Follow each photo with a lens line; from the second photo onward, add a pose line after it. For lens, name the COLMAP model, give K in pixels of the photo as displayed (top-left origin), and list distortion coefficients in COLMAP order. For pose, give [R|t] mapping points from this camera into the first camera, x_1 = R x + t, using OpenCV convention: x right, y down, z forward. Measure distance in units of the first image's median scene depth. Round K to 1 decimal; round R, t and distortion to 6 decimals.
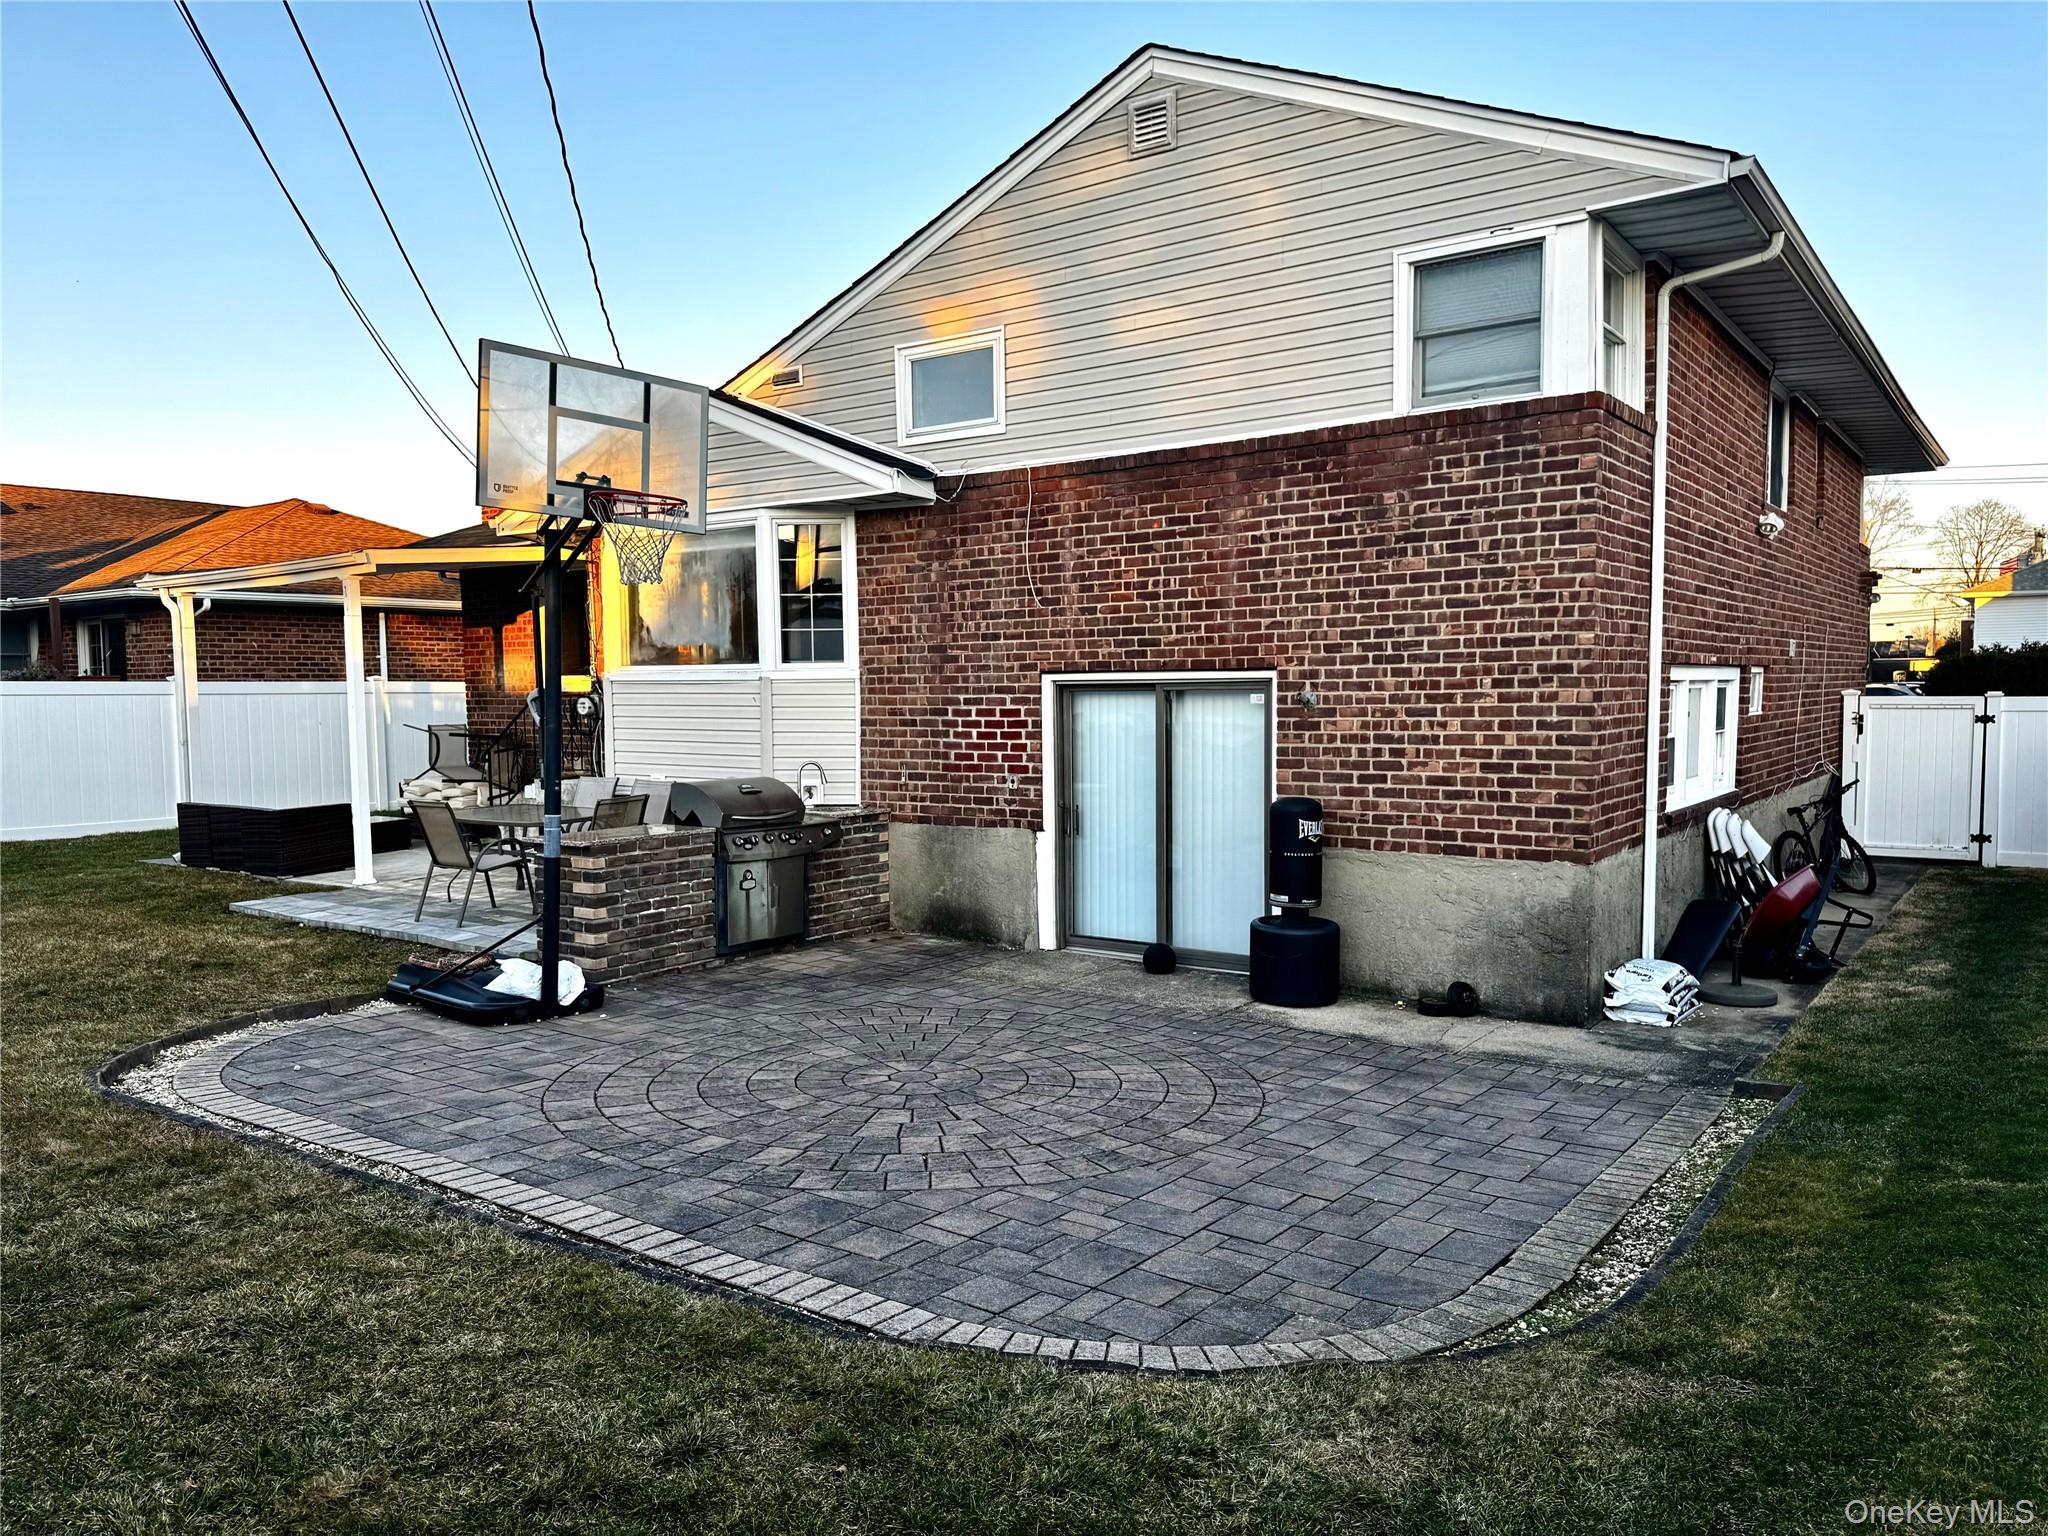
lens RADIAL K [[1439.2, 0, 1019.3], [0, 1439.2, 774.0], [0, 0, 1]] dist [0.022382, -0.032594]
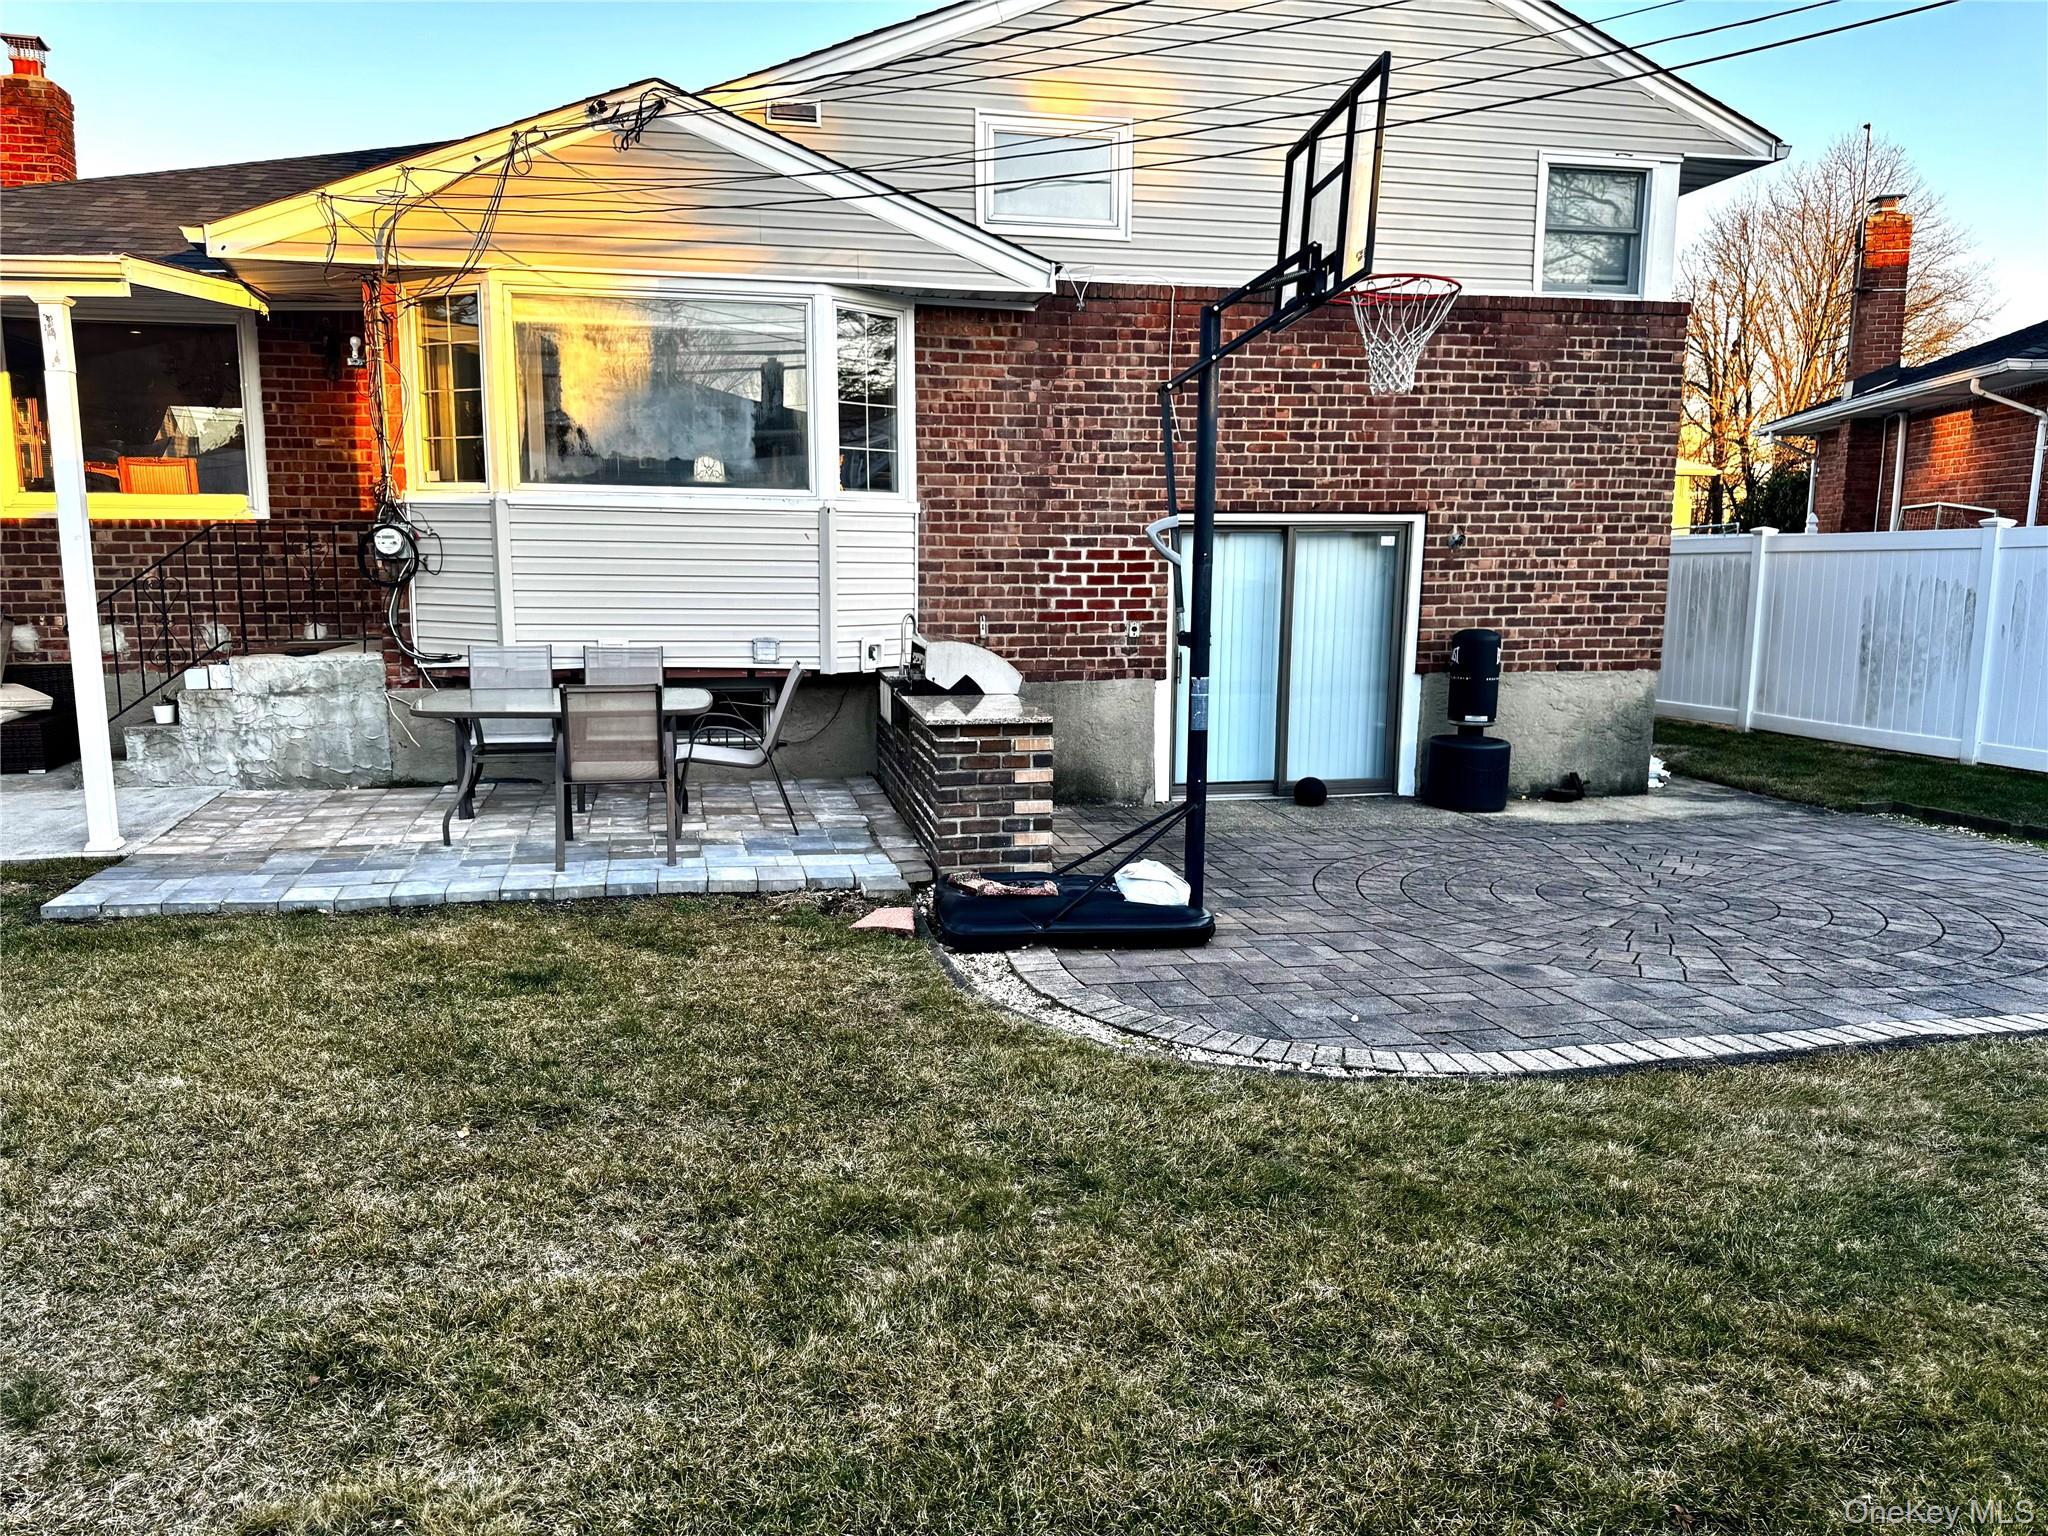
lens RADIAL K [[1439.2, 0, 969.7], [0, 1439.2, 776.7], [0, 0, 1]] dist [0.022382, -0.032594]
pose [[0.665379, -0.101725, 0.739542, -0.851413], [0.037555, 0.993979, 0.102934, 0.000398], [-0.745560, -0.040717, 0.665193, 0.498891]]
